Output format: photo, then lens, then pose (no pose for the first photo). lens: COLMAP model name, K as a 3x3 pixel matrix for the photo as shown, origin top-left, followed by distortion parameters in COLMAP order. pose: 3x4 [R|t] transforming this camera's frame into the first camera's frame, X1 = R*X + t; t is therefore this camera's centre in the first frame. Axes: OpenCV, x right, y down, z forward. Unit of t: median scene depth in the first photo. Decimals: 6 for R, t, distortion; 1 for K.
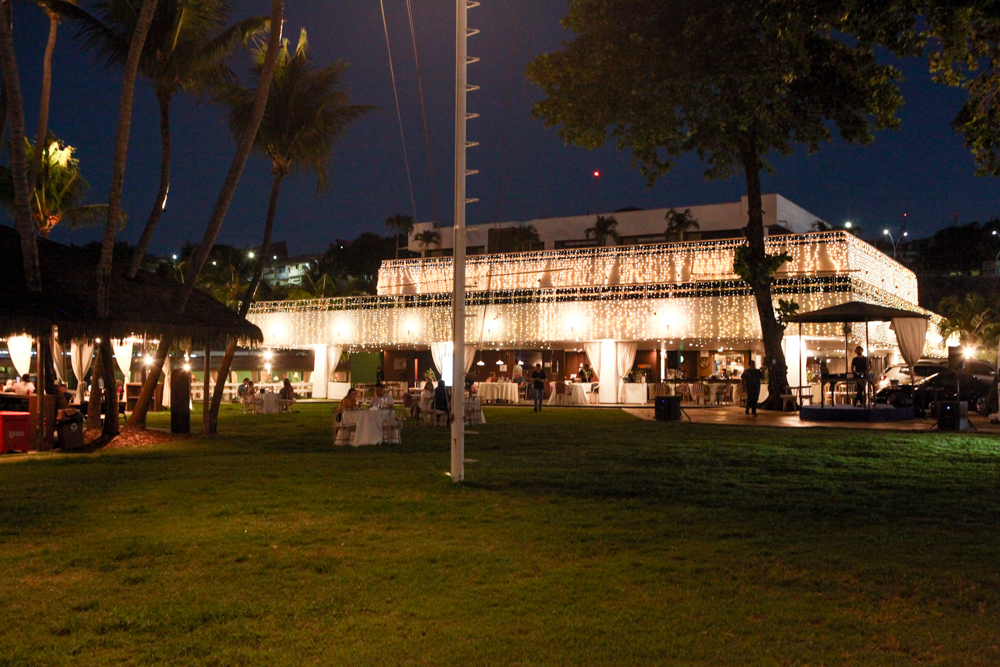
lens RADIAL K [[1065.6, 0, 501.1], [0, 1065.6, 318.6], [0, 0, 1]] dist [-0.016562, -0.003149]
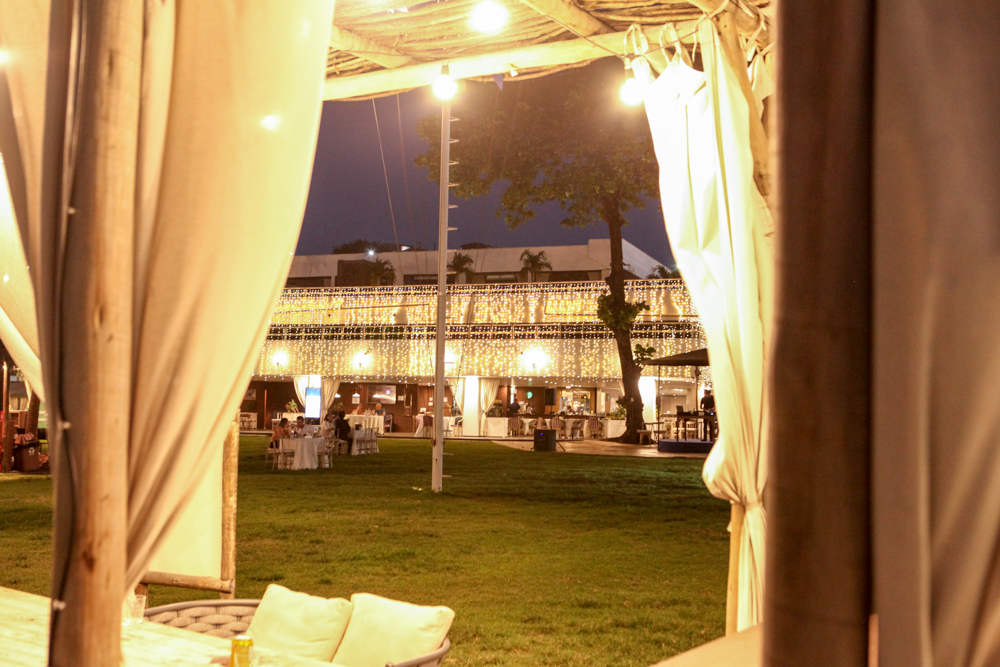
lens RADIAL K [[1167.2, 0, 500.0], [0, 1167.2, 333.5], [0, 0, 1]] dist [-0.004769, 0.003928]
pose [[0.983819, 0.026570, 0.177182, -0.078863], [-0.024621, 0.999610, -0.013191, -0.007559], [-0.177464, 0.008615, 0.984090, -0.141812]]
